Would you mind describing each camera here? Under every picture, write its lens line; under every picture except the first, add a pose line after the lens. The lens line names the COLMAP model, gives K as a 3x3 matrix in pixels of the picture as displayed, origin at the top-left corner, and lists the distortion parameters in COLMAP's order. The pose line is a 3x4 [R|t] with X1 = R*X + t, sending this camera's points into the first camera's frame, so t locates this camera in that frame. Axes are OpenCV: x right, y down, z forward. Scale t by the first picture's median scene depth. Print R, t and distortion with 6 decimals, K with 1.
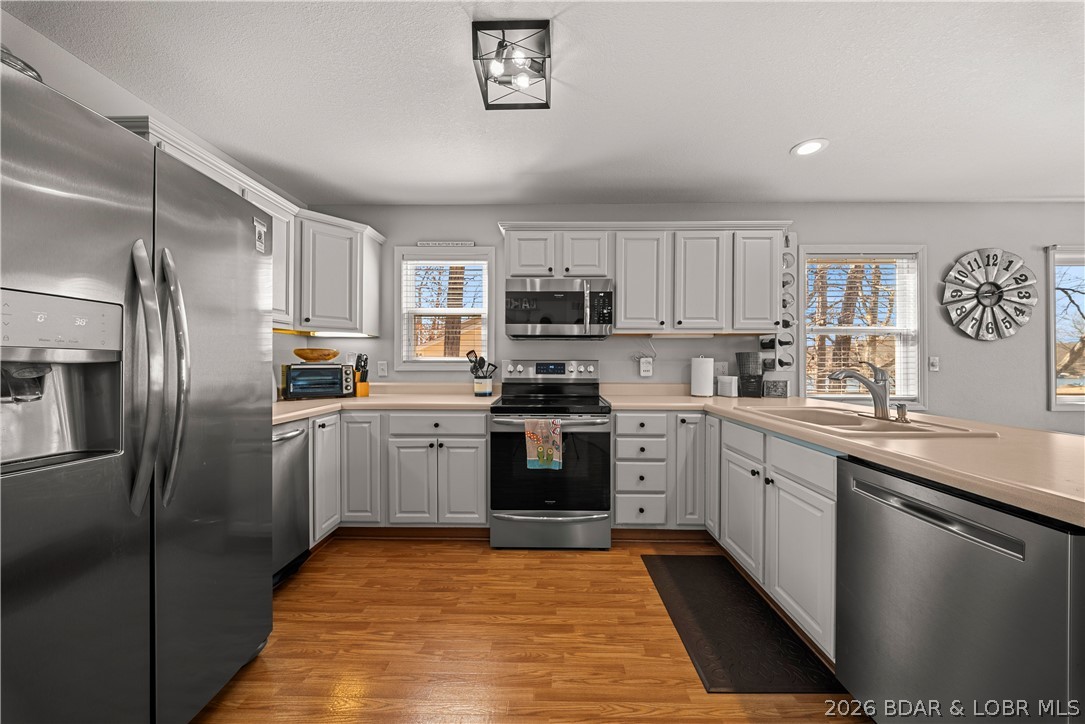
lens RADIAL K [[385.9, 0, 542.5], [0, 385.9, 362.0], [0, 0, 1]] dist [0.007997, -0.005744]
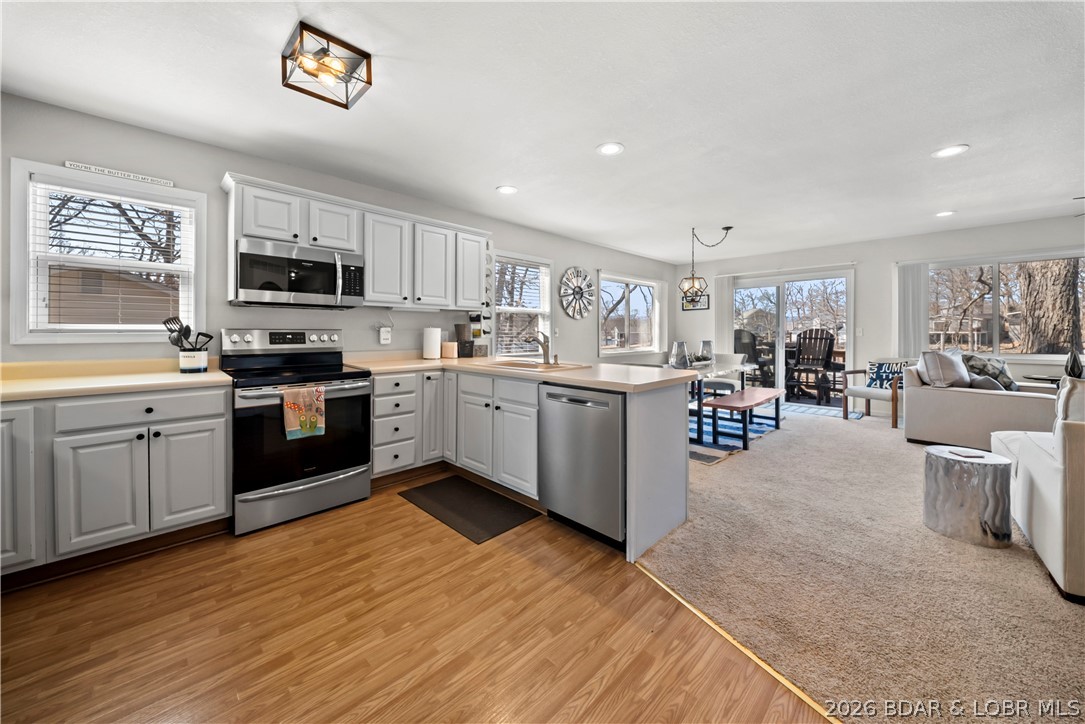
lens RADIAL K [[390.3, 0, 546.8], [0, 390.3, 333.9], [0, 0, 1]] dist [0.002134, -0.004583]
pose [[0.688429, -0.004610, 0.725289, -0.256159], [-0.001918, 0.999965, 0.008177, -0.002894], [-0.725302, -0.007020, 0.688395, -0.136920]]
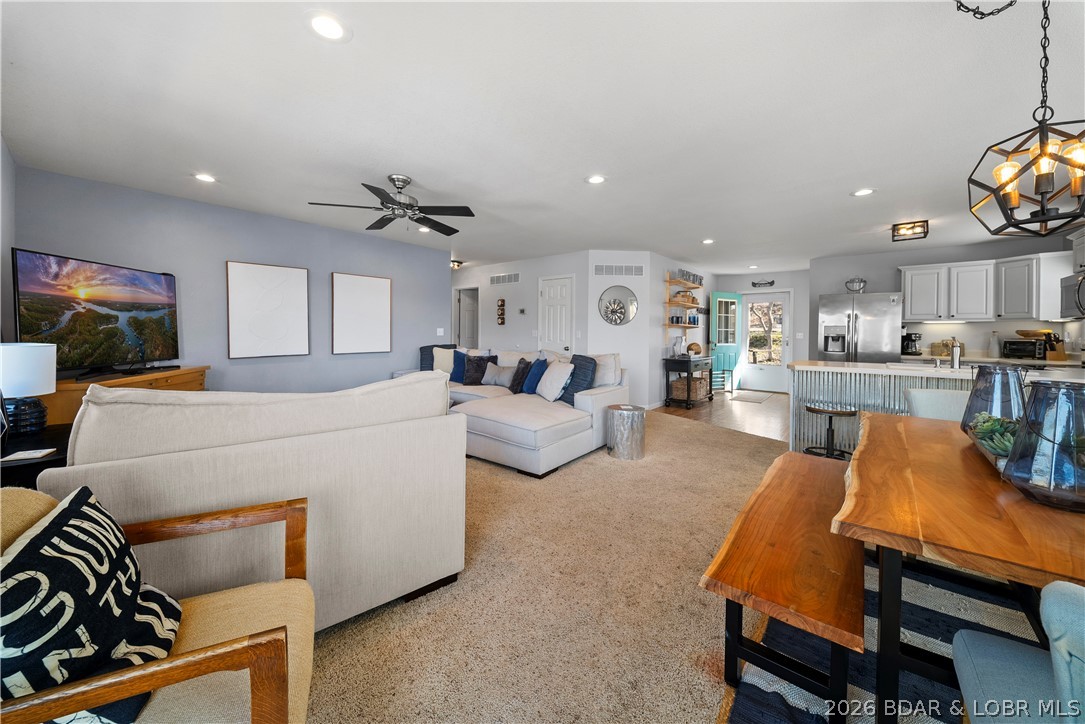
lens RADIAL K [[397.2, 0, 536.8], [0, 397.2, 363.8], [0, 0, 1]] dist [-0.007375, -0.000152]
pose [[-0.640570, 0.053797, -0.766013, 2.183933], [-0.006819, 0.997105, 0.075729, -0.002718], [0.767869, 0.053733, -0.638349, 0.438988]]
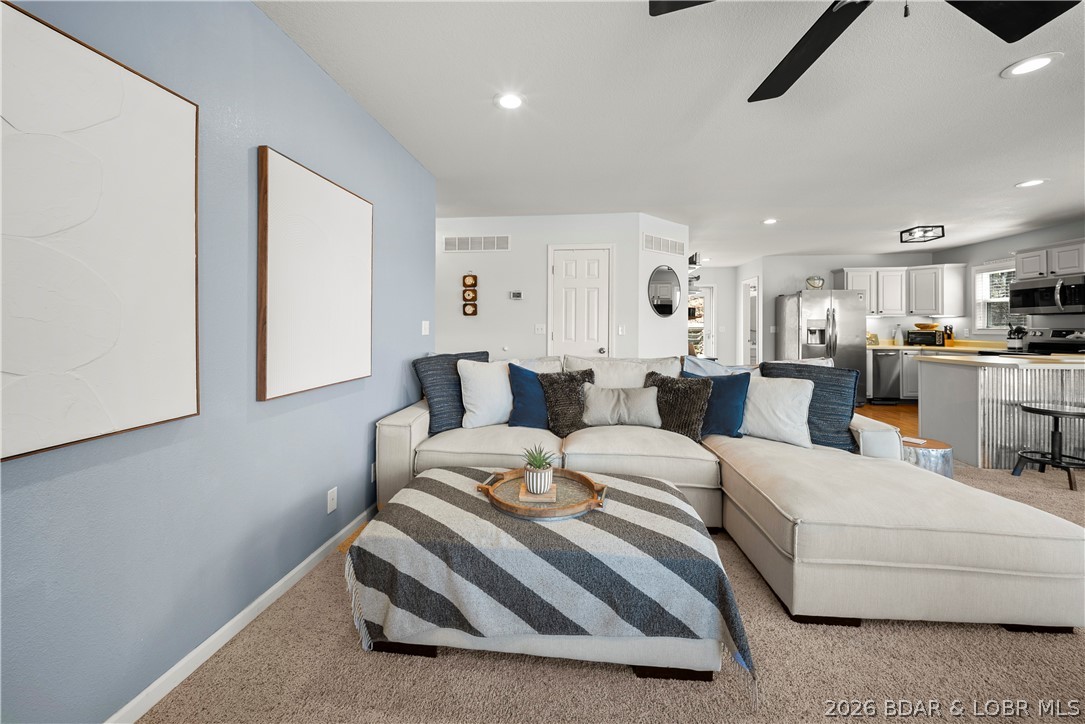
lens RADIAL K [[408.4, 0, 542.1], [0, 408.4, 326.7], [0, 0, 1]] dist [0.000087, -0.000207]
pose [[-0.088084, -0.005932, -0.996095, 1.943948], [0.001373, 0.999981, -0.006077, -0.004405], [0.996112, -0.001903, -0.088075, -0.976902]]
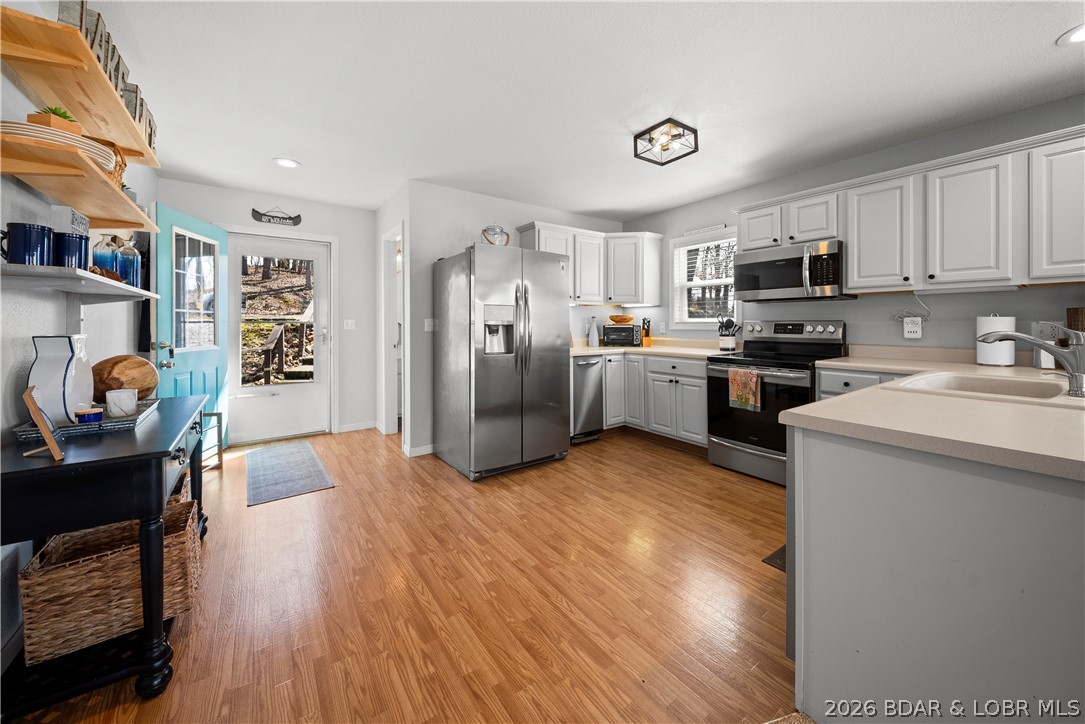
lens RADIAL K [[397.3, 0, 538.0], [0, 397.3, 324.1], [0, 0, 1]] dist [0.006217, -0.000101]
pose [[0.586014, -0.002970, -0.810295, 0.553342], [0.006697, 0.999977, 0.001179, -0.001714], [0.810273, -0.006117, 0.586020, -0.242858]]
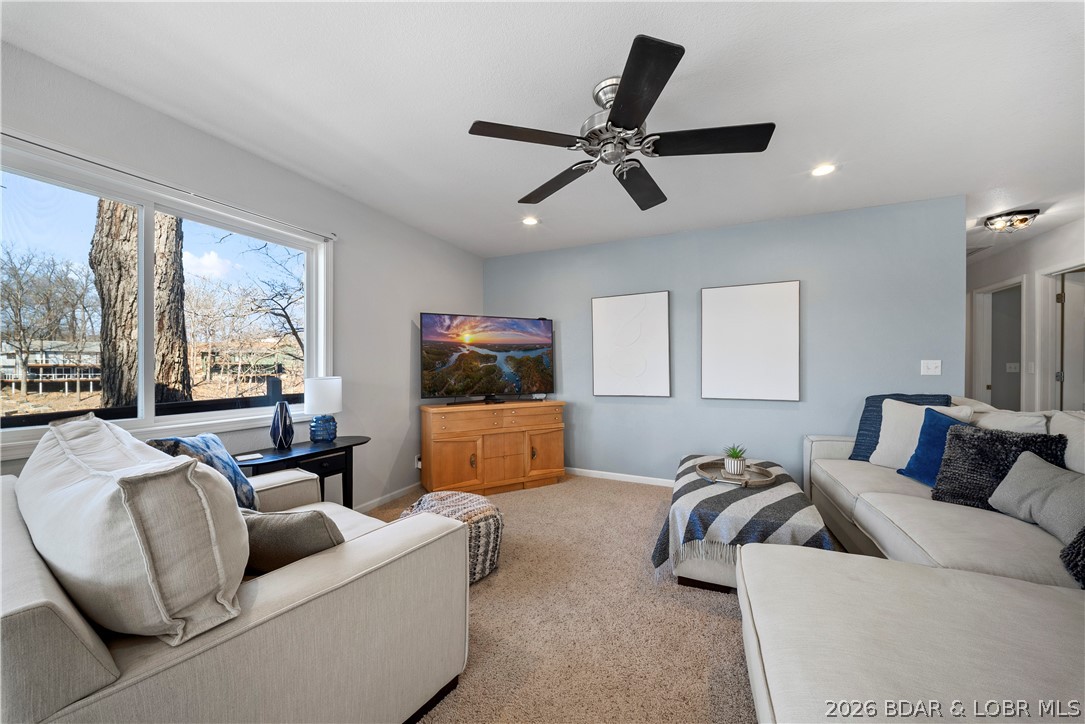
lens RADIAL K [[390.8, 0, 548.8], [0, 390.8, 367.6], [0, 0, 1]] dist [-0.000347, -0.000141]
pose [[-0.917026, -0.004639, 0.398801, 1.343324], [-0.005195, 0.999986, -0.000312, -0.003480], [-0.398795, -0.002357, -0.917037, -0.028885]]
